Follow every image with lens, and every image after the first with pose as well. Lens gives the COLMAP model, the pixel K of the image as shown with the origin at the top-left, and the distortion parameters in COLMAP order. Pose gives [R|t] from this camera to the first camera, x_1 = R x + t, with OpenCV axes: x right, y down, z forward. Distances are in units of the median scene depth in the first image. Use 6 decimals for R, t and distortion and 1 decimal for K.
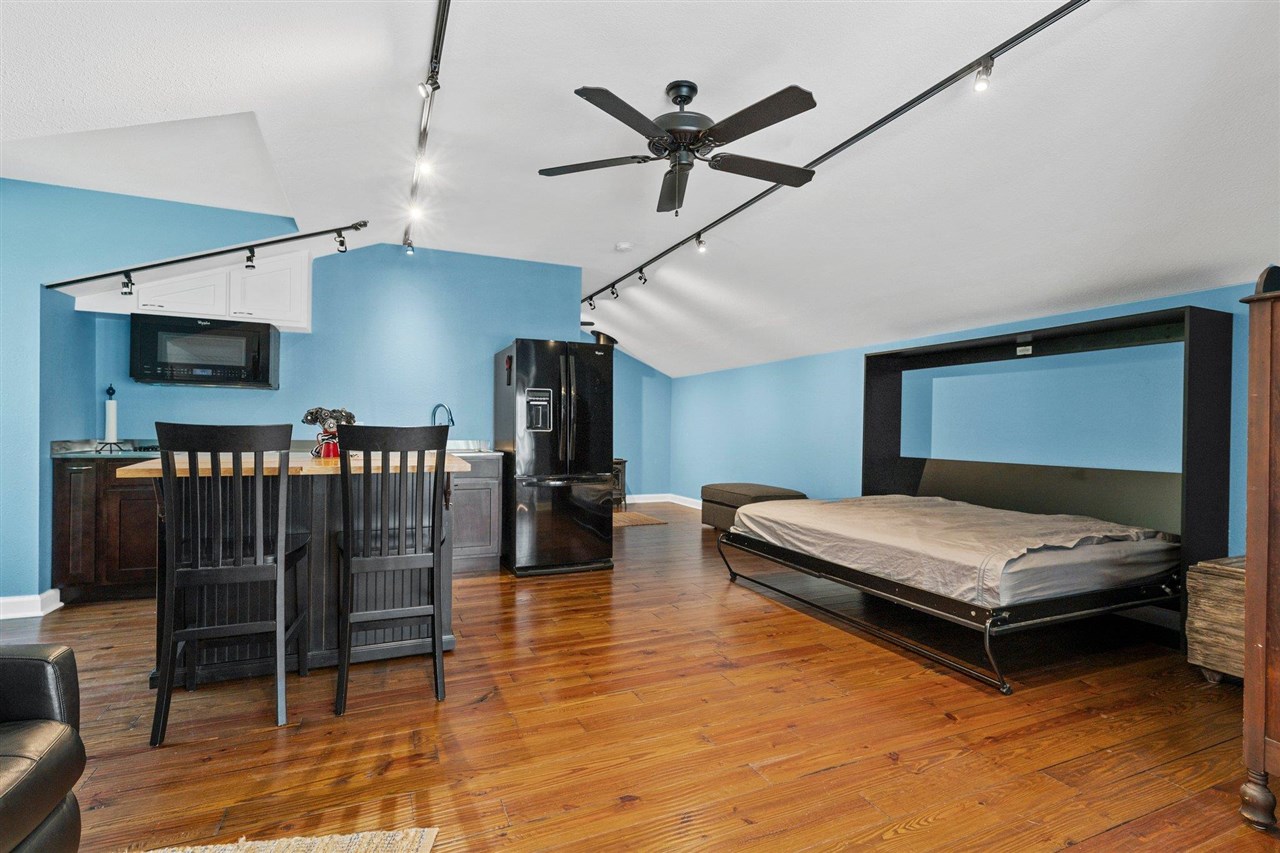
lens RADIAL K [[602.2, 0, 638.0], [0, 602.2, 427.5], [0, 0, 1]] dist [0.004234, -0.000049]
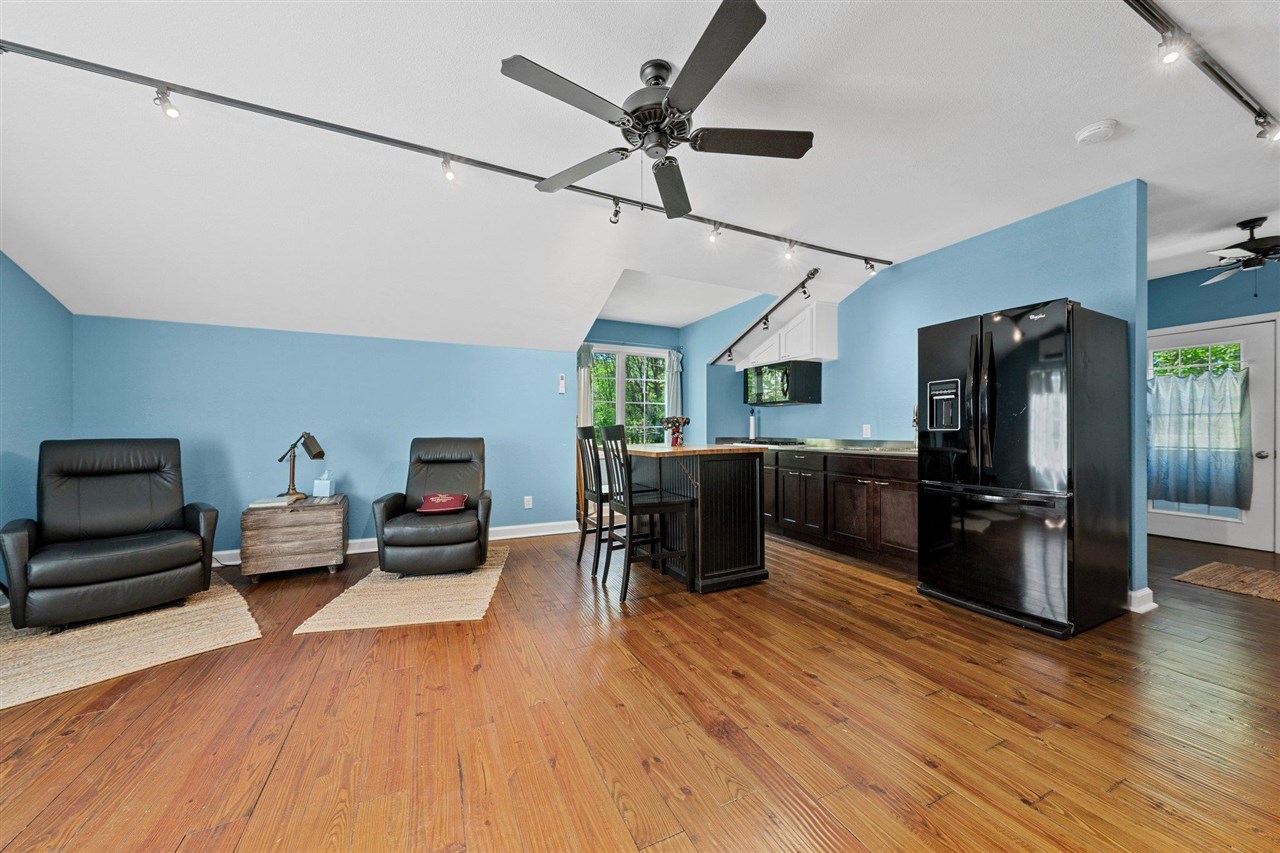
lens RADIAL K [[448.6, 0, 639.4], [0, 448.6, 431.5], [0, 0, 1]] dist [-0.001021, 0.000193]
pose [[0.028896, -0.011014, -0.999522, 0.508306], [-0.000243, 0.999939, -0.011026, 0.016529], [0.999582, 0.000561, 0.028891, 0.619360]]
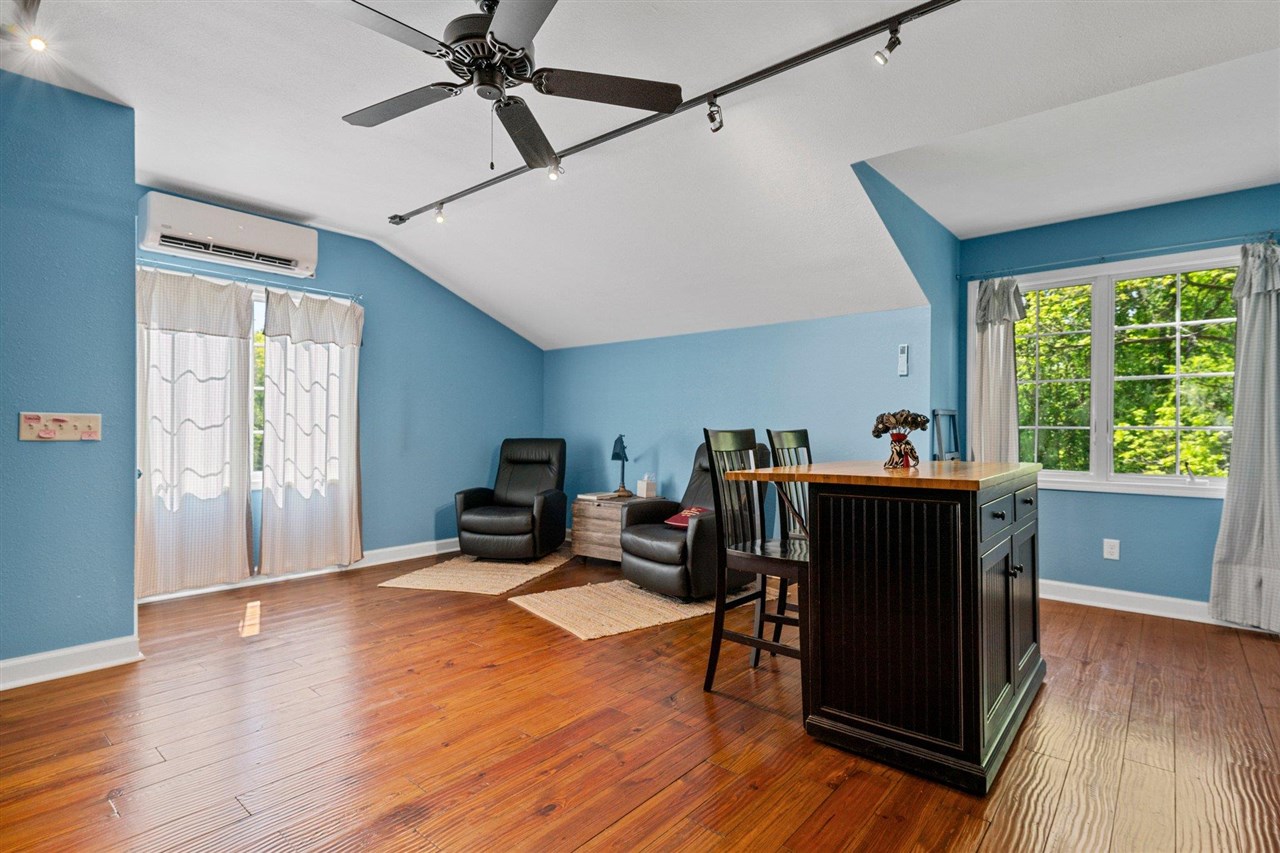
lens RADIAL K [[624.2, 0, 637.7], [0, 624.2, 423.4], [0, 0, 1]] dist [0.004473, 0.000044]
pose [[-0.901925, -0.024789, -0.431180, 0.150092], [-0.017510, 0.999629, -0.020843, 0.012350], [0.431537, -0.011249, -0.902025, 1.181200]]
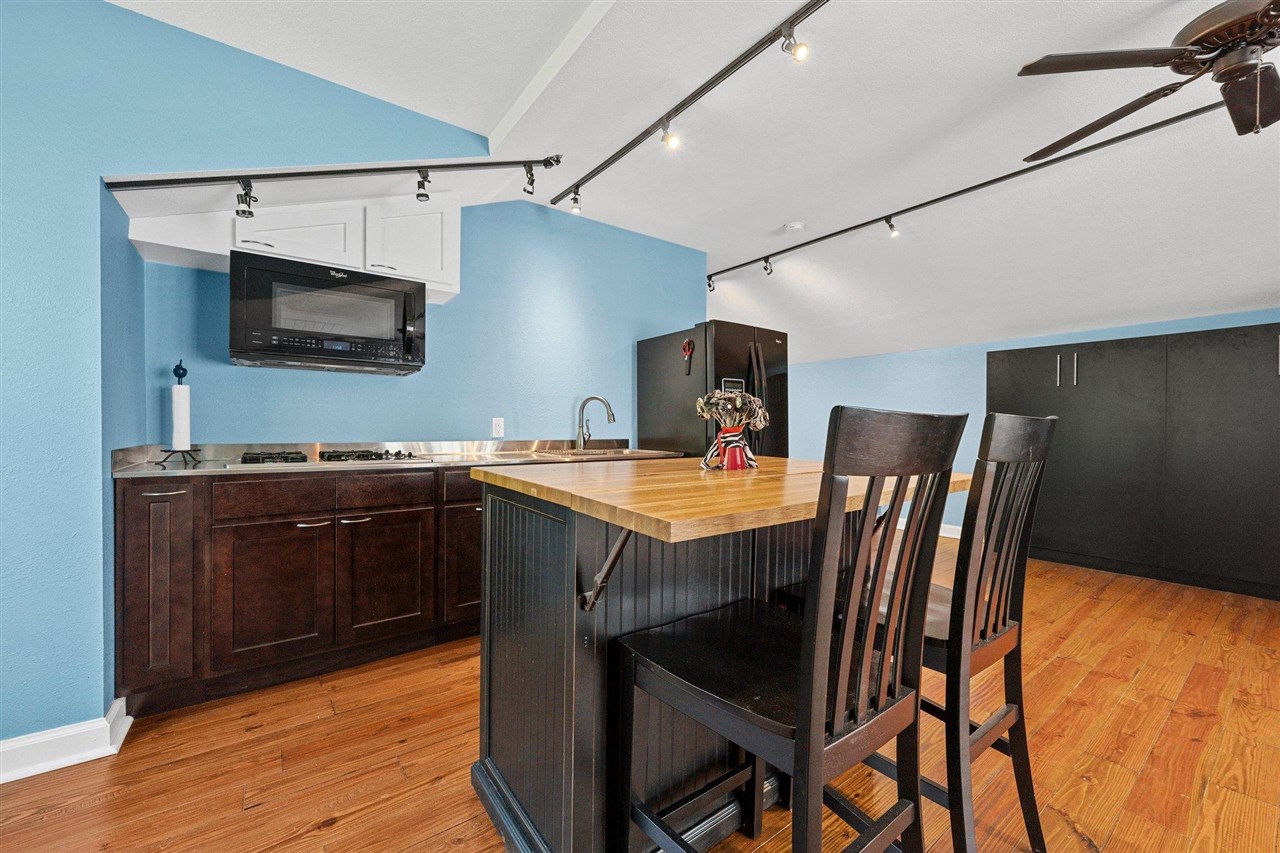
lens RADIAL K [[500.8, 0, 640.4], [0, 500.8, 428.6], [0, 0, 1]] dist [0.000268, -0.000152]
pose [[0.973686, -0.008210, 0.227747, -0.517417], [0.006060, 0.999930, 0.010140, -0.000438], [-0.227815, -0.008493, 0.973667, 0.362530]]
